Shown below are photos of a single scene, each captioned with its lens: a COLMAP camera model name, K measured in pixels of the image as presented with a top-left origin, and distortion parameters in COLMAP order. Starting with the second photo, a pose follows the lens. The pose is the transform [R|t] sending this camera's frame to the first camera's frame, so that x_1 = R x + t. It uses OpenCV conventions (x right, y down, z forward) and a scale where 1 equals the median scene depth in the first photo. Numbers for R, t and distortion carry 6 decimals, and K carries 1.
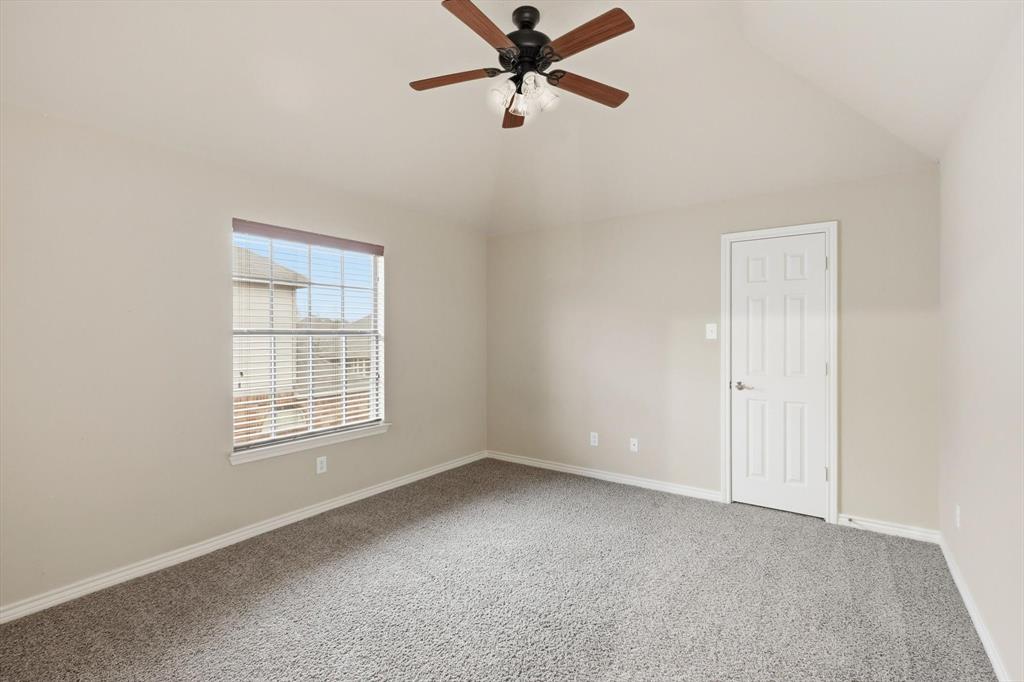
lens RADIAL K [[445.5, 0, 515.9], [0, 445.5, 335.5], [0, 0, 1]] dist [0.000344, 0.000010]
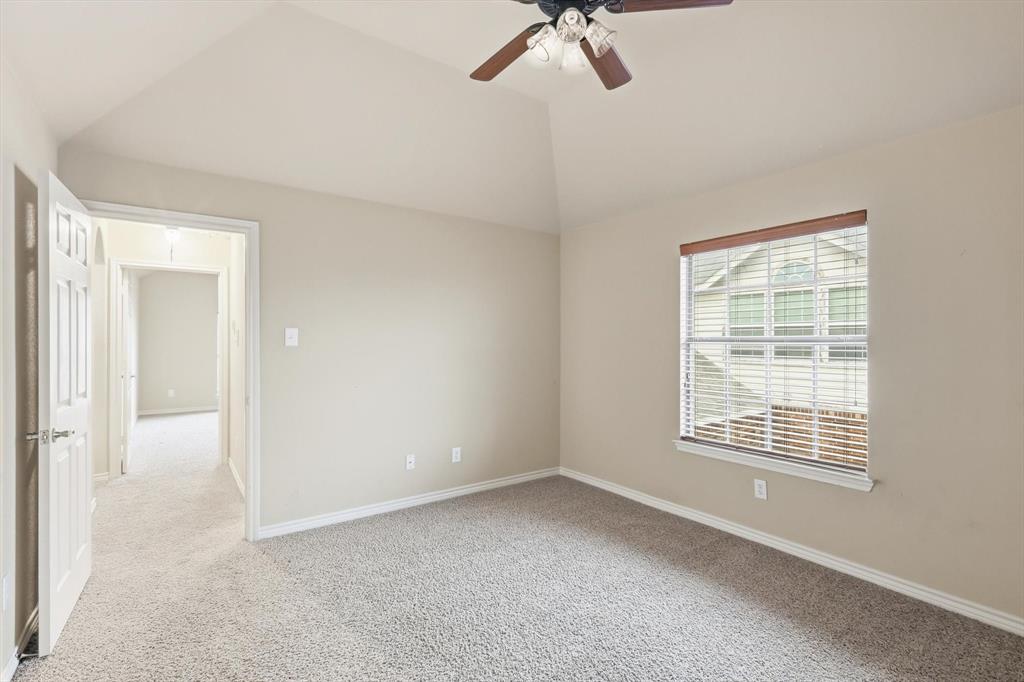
lens RADIAL K [[470.8, 0, 509.1], [0, 470.8, 339.0], [0, 0, 1]] dist [-0.000052, -0.000242]
pose [[-0.318523, -0.001291, -0.947914, 0.640319], [-0.005678, 0.999984, 0.000546, -0.006818], [0.947898, 0.005556, -0.318525, 0.861630]]
